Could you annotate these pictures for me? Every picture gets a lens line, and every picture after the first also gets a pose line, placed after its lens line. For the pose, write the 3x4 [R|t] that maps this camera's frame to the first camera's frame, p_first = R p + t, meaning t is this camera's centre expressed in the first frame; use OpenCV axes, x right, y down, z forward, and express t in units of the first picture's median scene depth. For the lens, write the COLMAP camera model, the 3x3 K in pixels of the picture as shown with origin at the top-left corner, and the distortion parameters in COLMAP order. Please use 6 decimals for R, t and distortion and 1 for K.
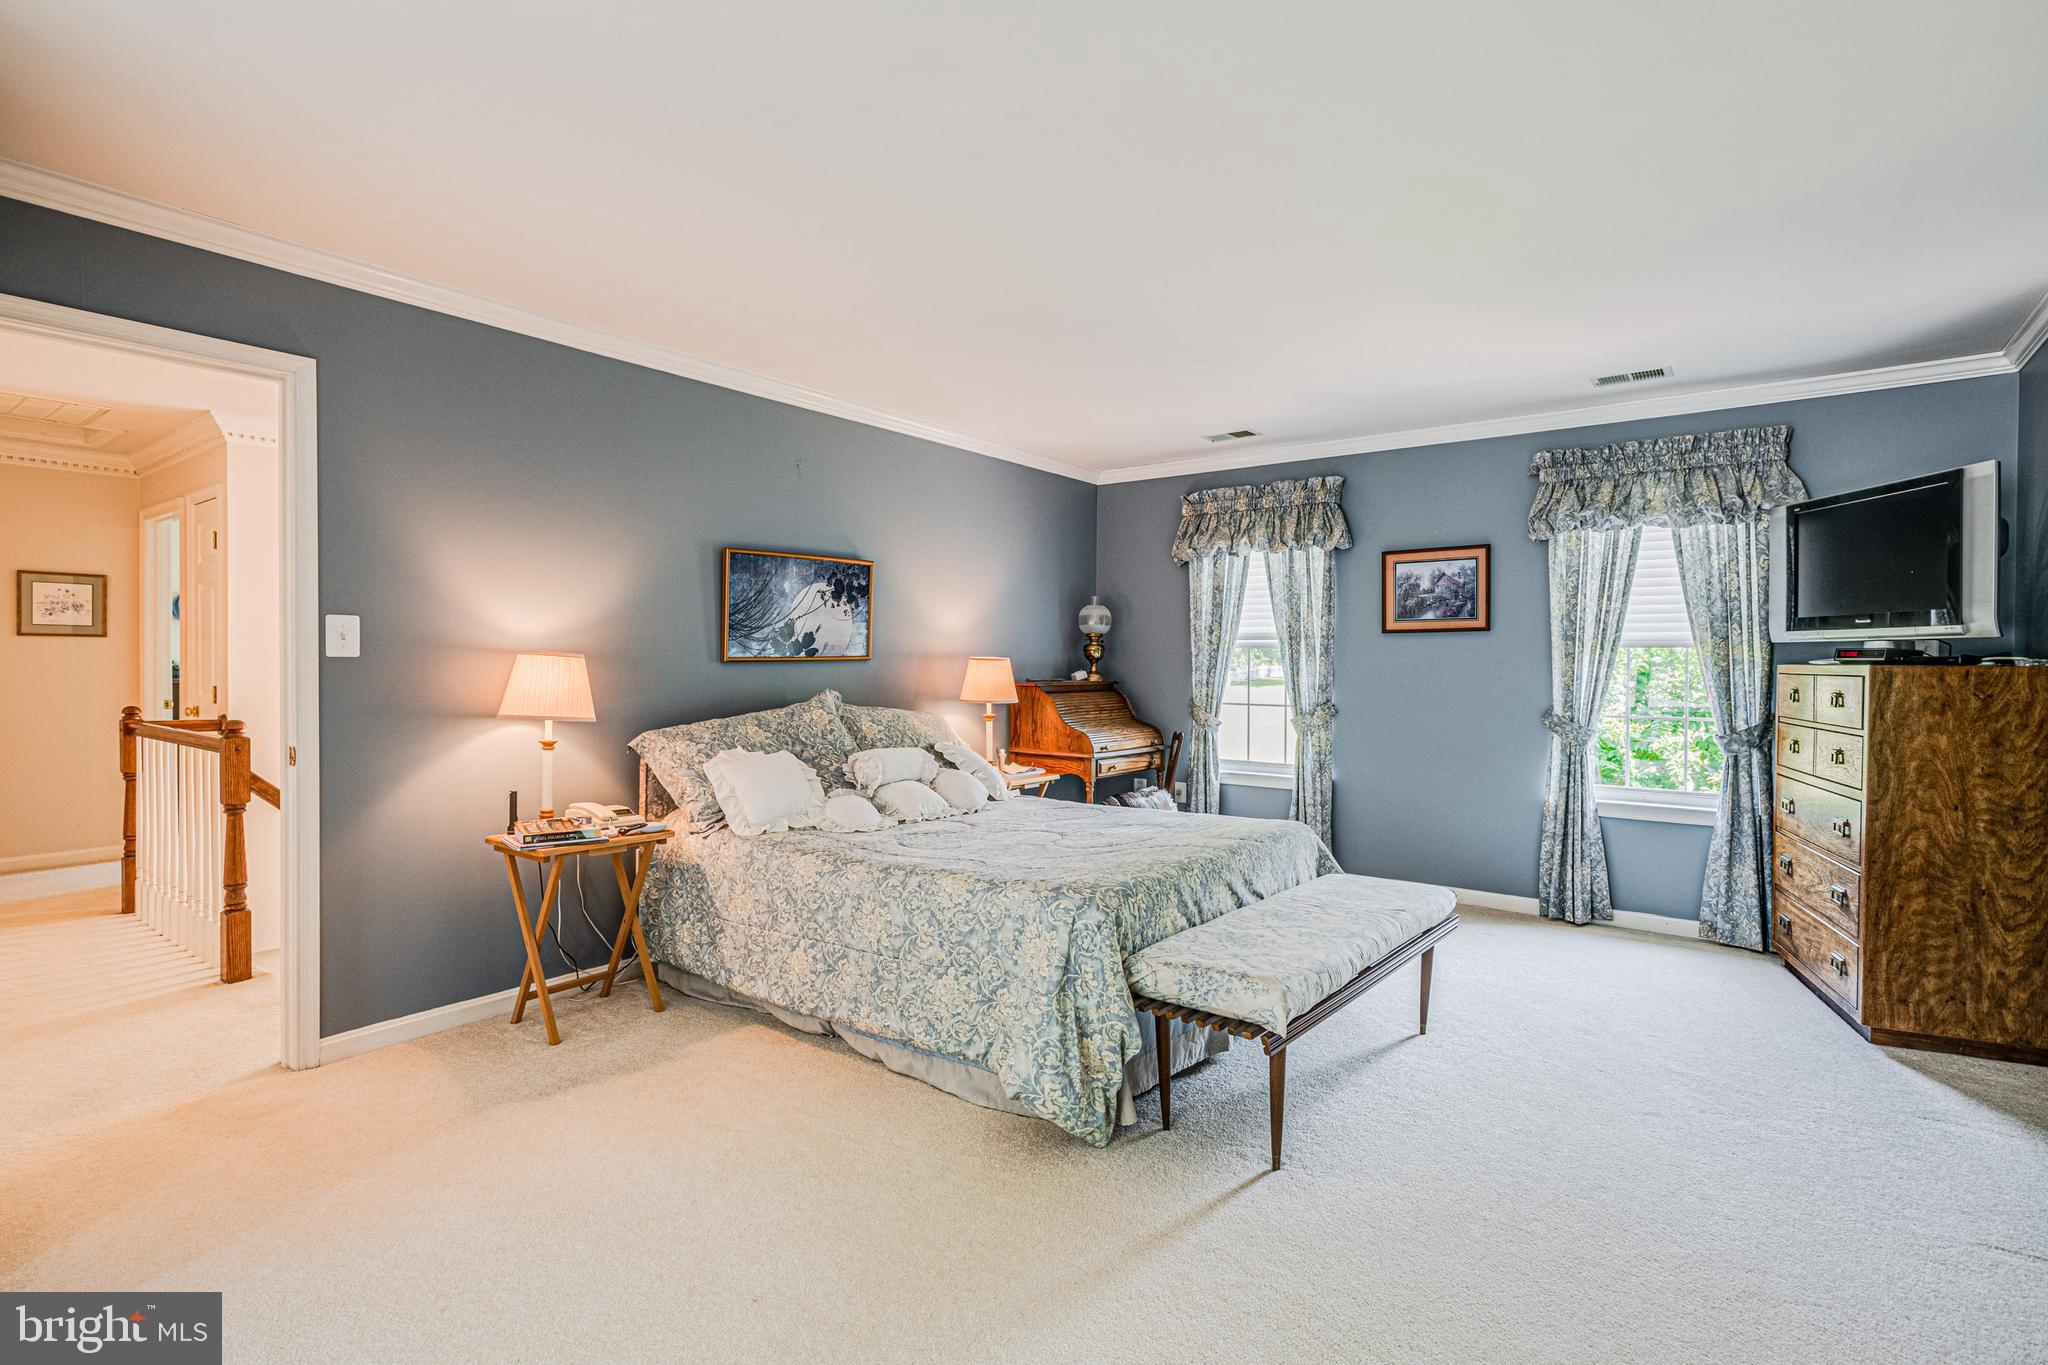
lens RADIAL K [[971.2, 0, 1033.0], [0, 971.2, 675.9], [0, 0, 1]] dist [-0.018983, 0.013386]
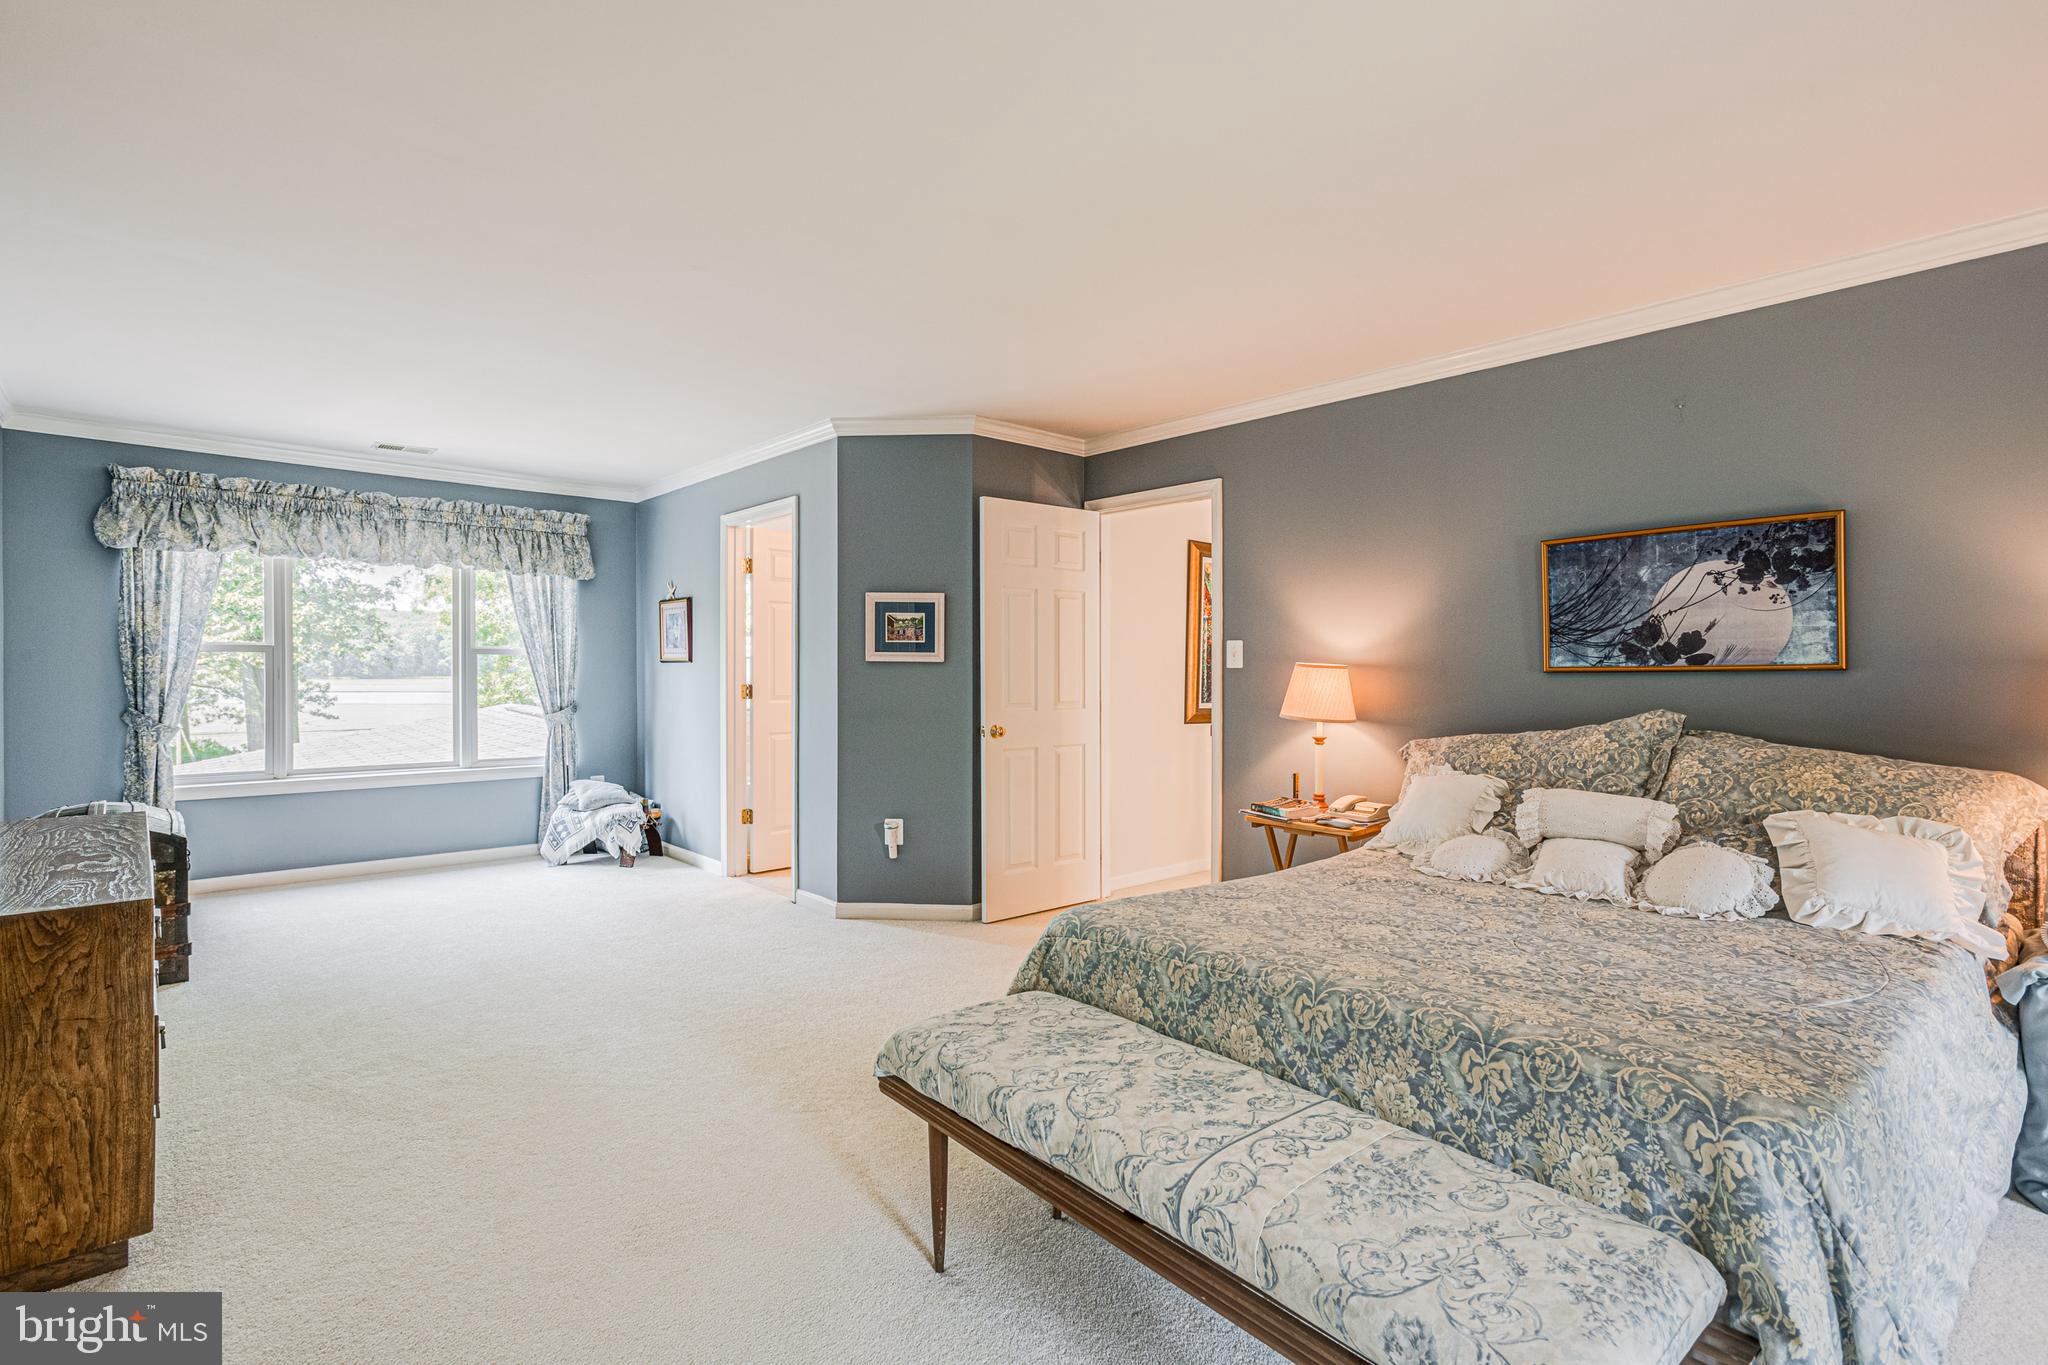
lens RADIAL K [[971.2, 0, 1033.0], [0, 971.2, 675.9], [0, 0, 1]] dist [-0.018983, 0.013386]
pose [[-0.187693, 0.001584, -0.982226, 0.581098], [-0.020811, 0.999768, 0.005589, -0.006376], [0.982007, 0.021490, -0.187617, 0.673183]]
